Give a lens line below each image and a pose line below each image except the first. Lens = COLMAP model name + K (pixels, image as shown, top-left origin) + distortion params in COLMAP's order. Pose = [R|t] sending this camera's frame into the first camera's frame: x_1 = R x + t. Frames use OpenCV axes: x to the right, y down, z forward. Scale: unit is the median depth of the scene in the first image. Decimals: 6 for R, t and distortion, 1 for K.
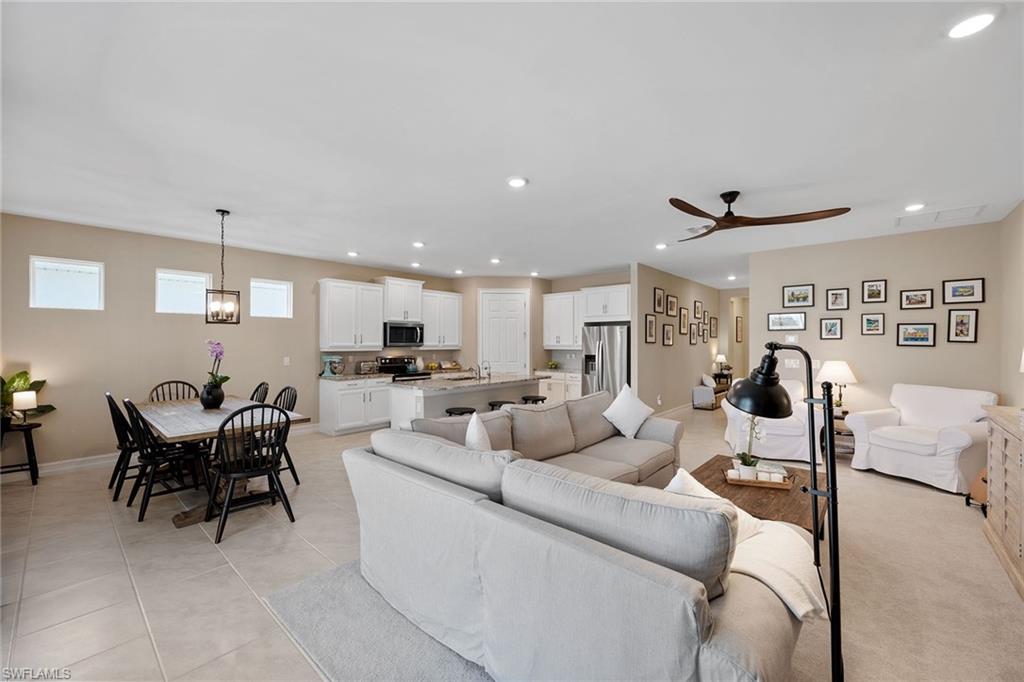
lens RADIAL K [[415.0, 0, 509.0], [0, 415.0, 340.6], [0, 0, 1]] dist [-0.002483, 0.000073]
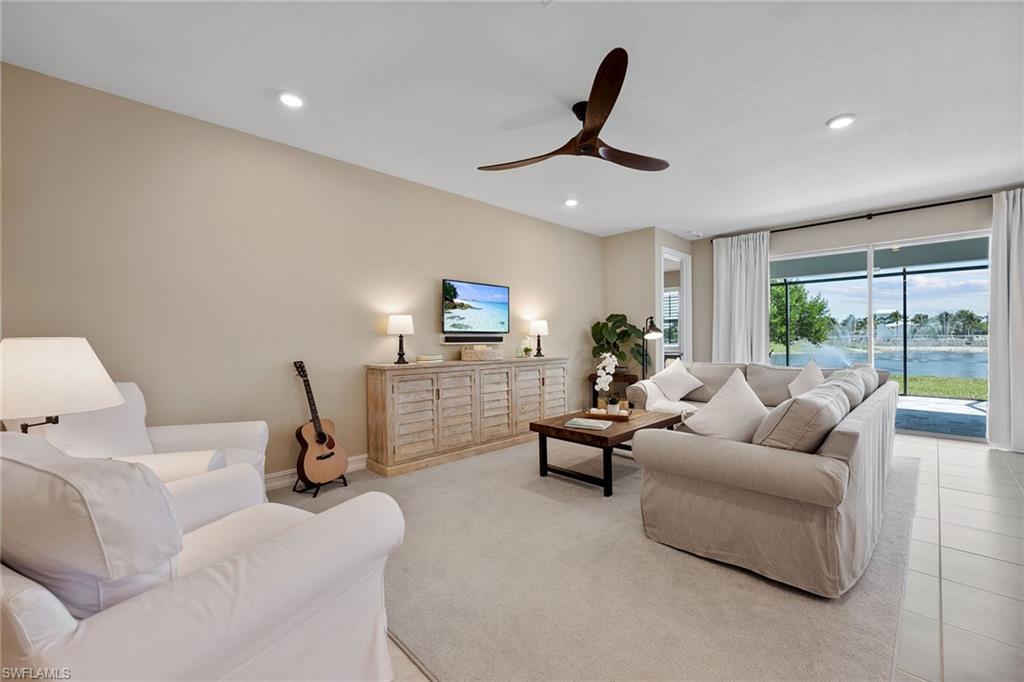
lens RADIAL K [[415.0, 0, 513.8], [0, 415.0, 338.7], [0, 0, 1]] dist [-0.002483, 0.000073]
pose [[-0.998036, 0.010419, 0.061776, 0.435240], [0.010057, 0.999930, -0.006167, 0.054189], [-0.061836, -0.005533, -0.998071, 1.234854]]
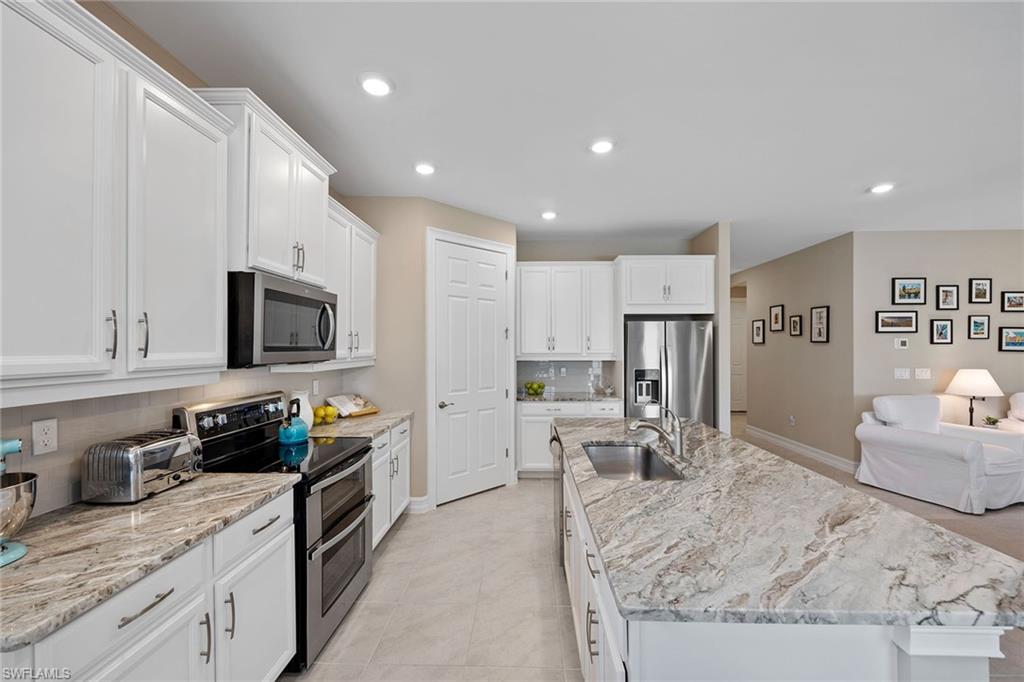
lens RADIAL K [[415.0, 0, 508.9], [0, 415.0, 342.6], [0, 0, 1]] dist [-0.002483, 0.000073]
pose [[0.755360, 0.005602, 0.655286, -0.460909], [-0.001130, 0.999973, -0.007245, 0.001368], [-0.655309, 0.004732, 0.755346, 0.951263]]
